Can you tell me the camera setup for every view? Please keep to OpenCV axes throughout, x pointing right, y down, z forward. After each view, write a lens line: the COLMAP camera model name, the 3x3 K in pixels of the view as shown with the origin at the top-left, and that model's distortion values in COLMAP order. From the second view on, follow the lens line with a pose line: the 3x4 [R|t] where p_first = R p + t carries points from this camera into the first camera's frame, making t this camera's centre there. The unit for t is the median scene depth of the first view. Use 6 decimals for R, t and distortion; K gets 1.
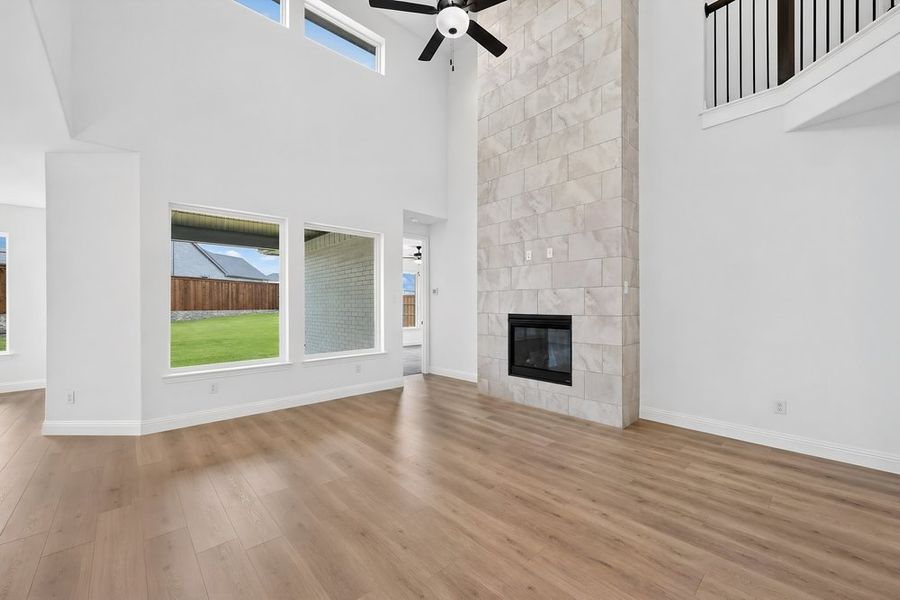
lens RADIAL K [[359.6, 0, 450.6], [0, 359.6, 302.3], [0, 0, 1]] dist [-0.001905, 0.000014]
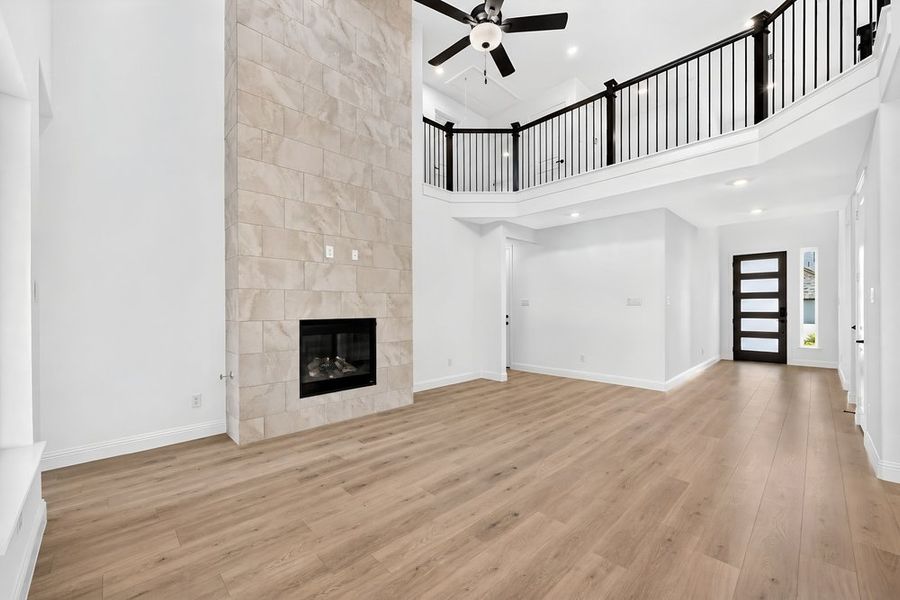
lens RADIAL K [[359.6, 0, 450.3], [0, 359.6, 306.8], [0, 0, 1]] dist [-0.001905, 0.000014]
pose [[-0.033053, 0.003121, 0.999449, -0.707239], [-0.003400, 0.999989, -0.003235, 0.004750], [-0.999448, -0.003505, -0.033042, 0.782014]]
